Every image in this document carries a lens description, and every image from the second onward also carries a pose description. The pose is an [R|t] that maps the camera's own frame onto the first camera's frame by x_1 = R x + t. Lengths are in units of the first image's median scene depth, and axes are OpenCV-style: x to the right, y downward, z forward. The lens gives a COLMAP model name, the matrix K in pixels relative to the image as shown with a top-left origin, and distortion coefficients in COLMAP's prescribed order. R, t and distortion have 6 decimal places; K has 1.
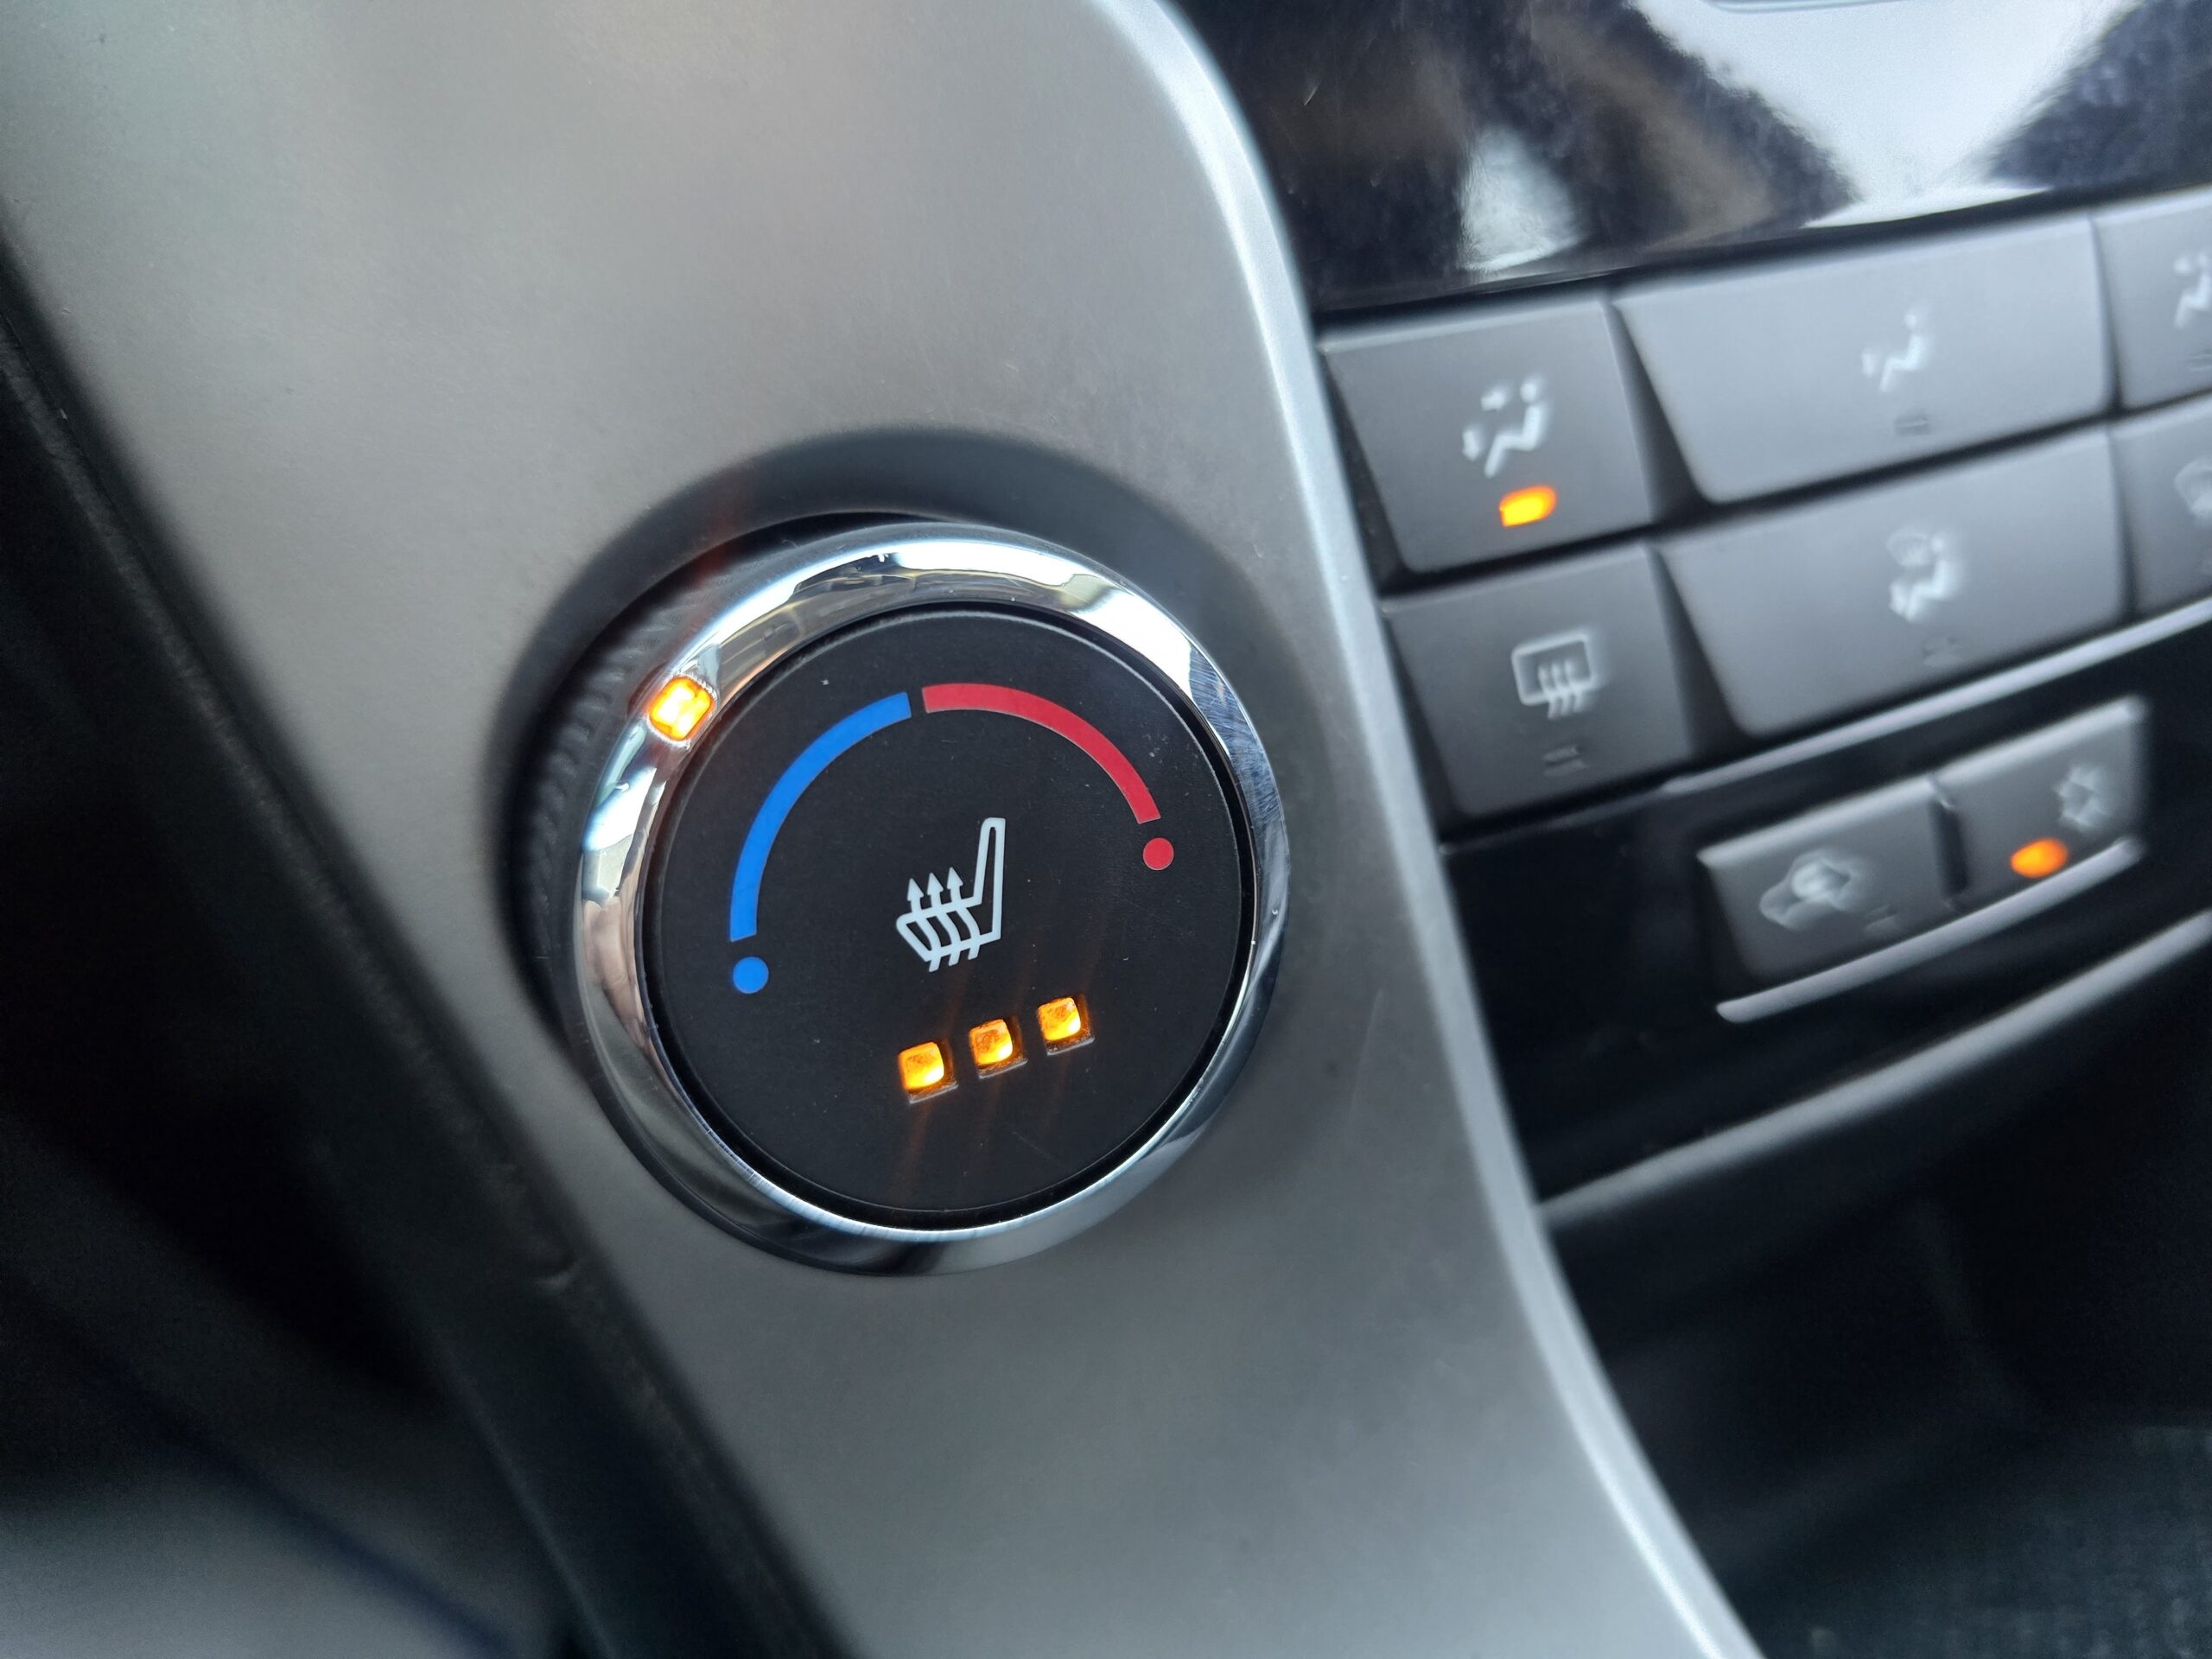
lens RADIAL K [[1451.3, 0, 1106.0], [0, 1451.3, 829.5], [0, 0, 1]] dist [0.050449, -0.055302]
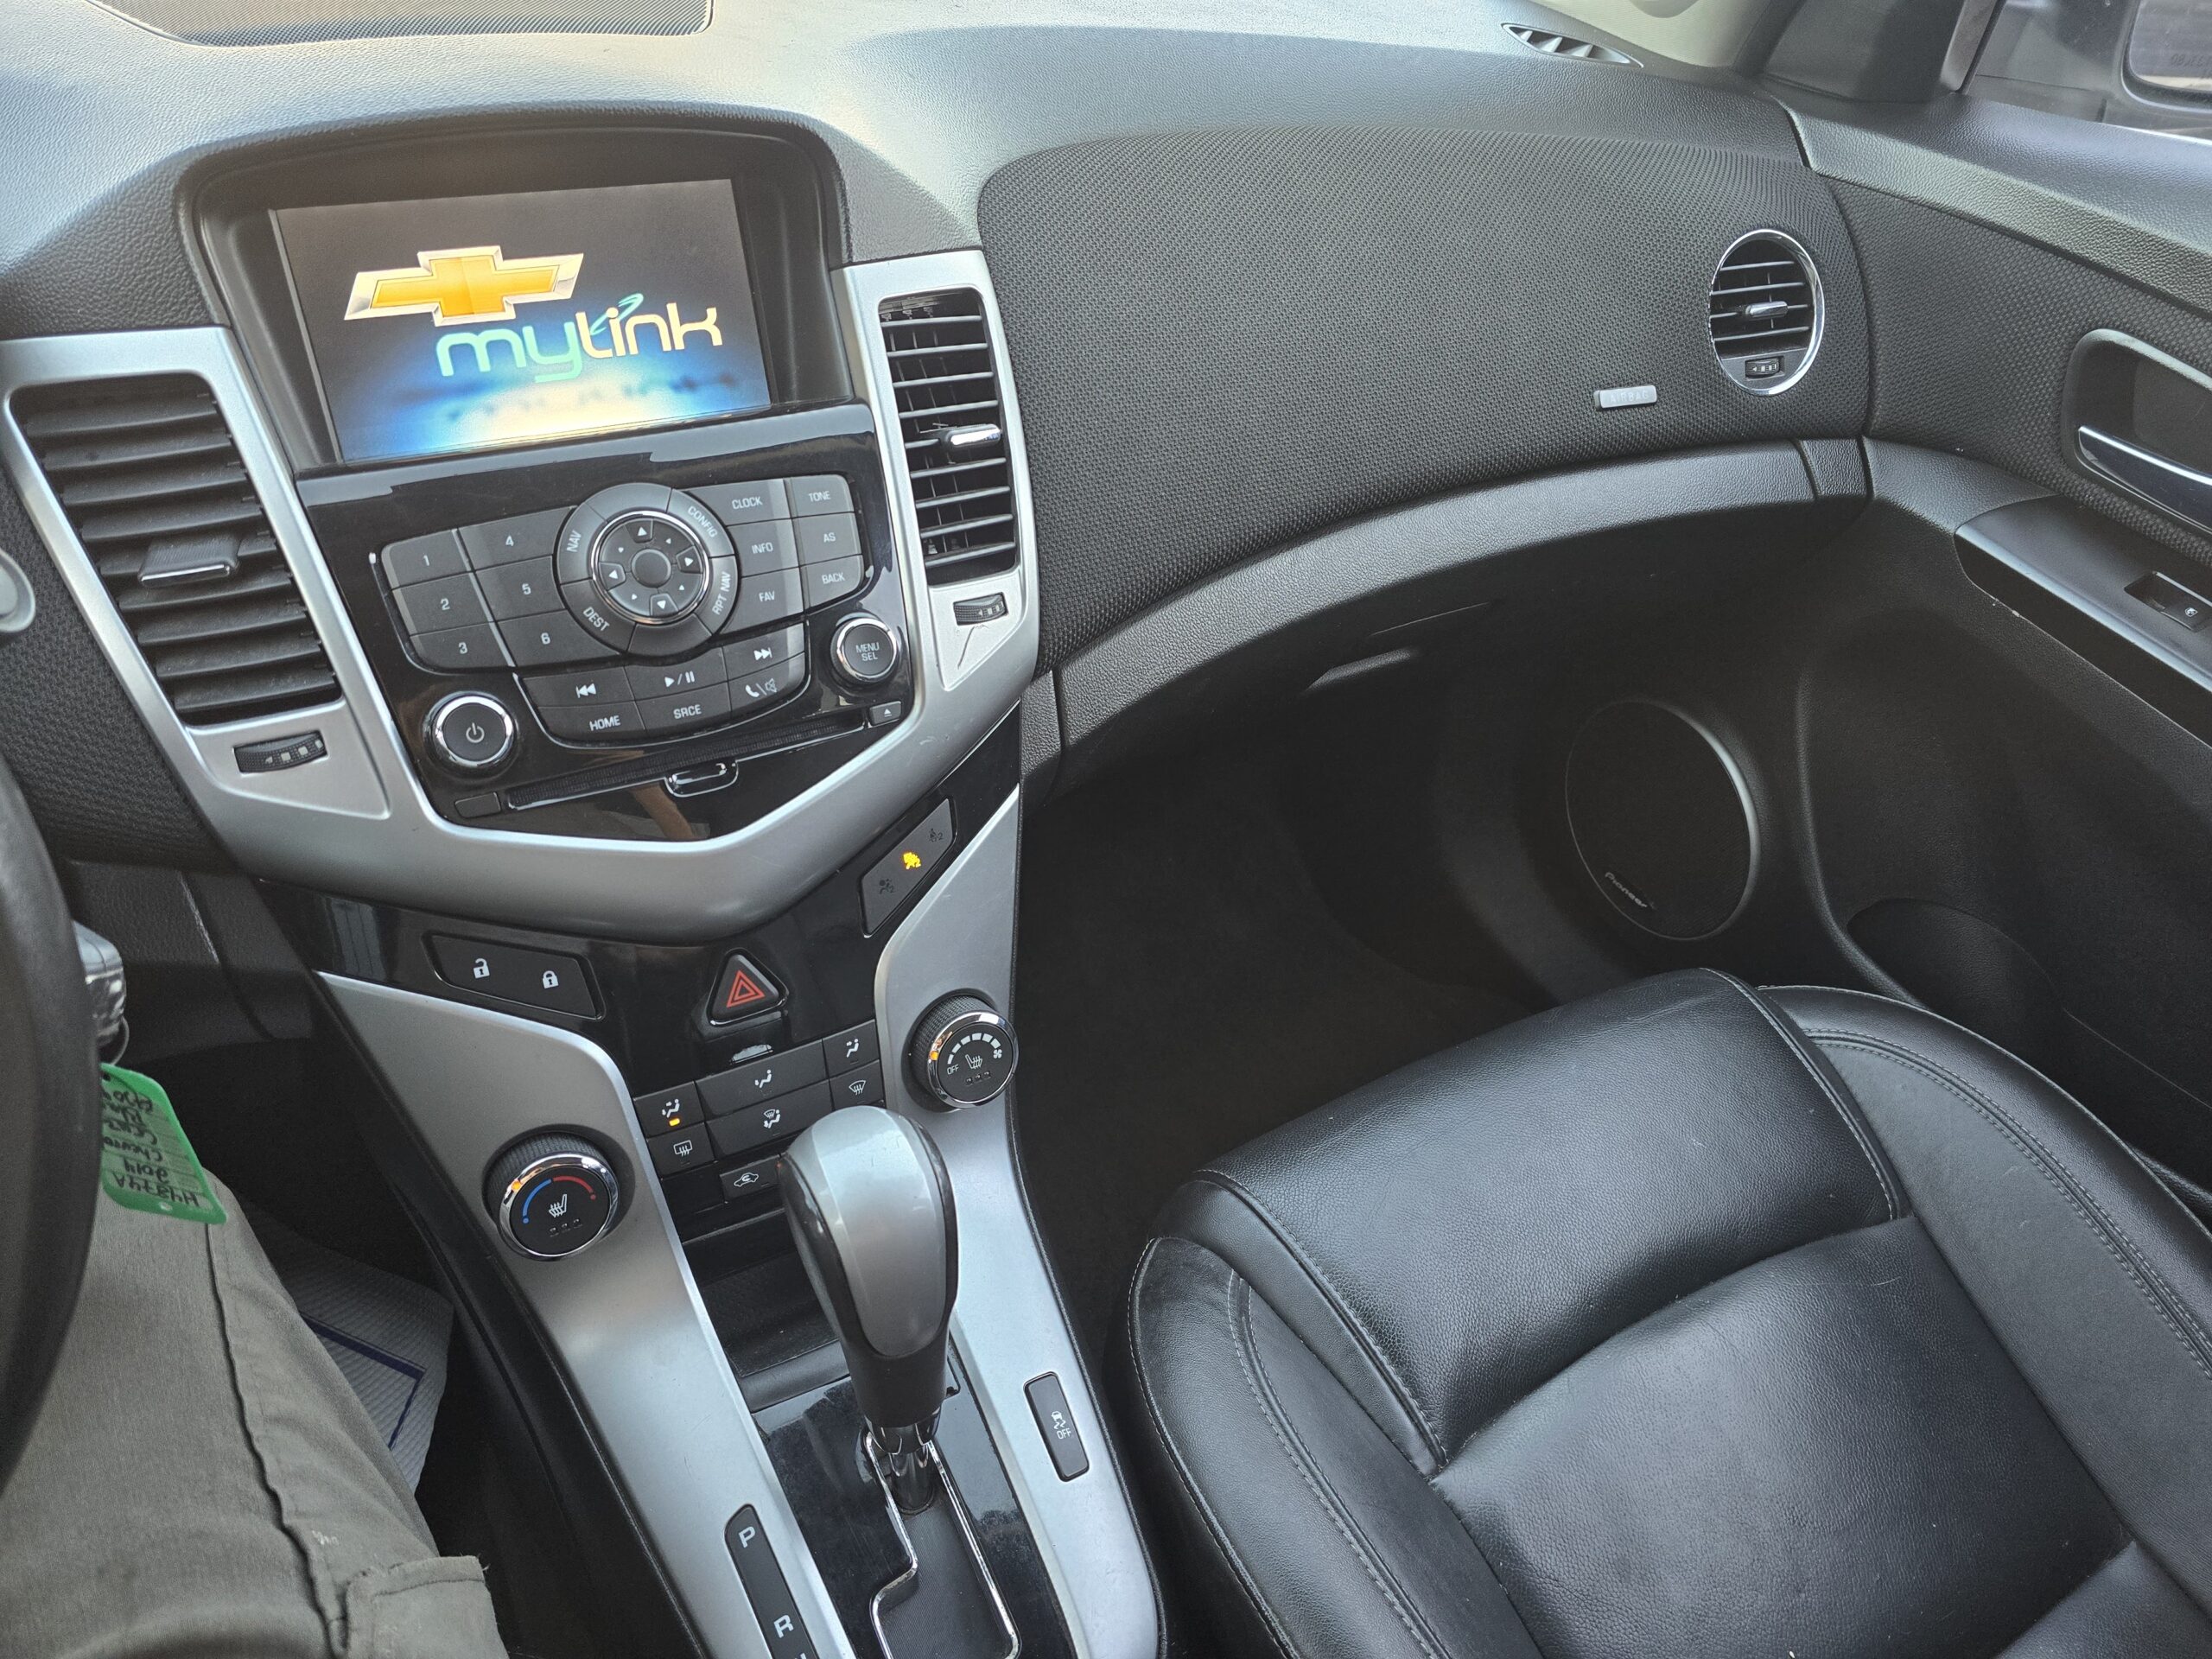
lens RADIAL K [[1451.3, 0, 1106.0], [0, 1451.3, 829.5], [0, 0, 1]] dist [0.050449, -0.055302]
pose [[0.993271, 0.035155, 0.110351, 1.332294], [-0.044545, 0.995485, 0.083814, -1.968546], [-0.106906, -0.088166, 0.990352, -4.830733]]
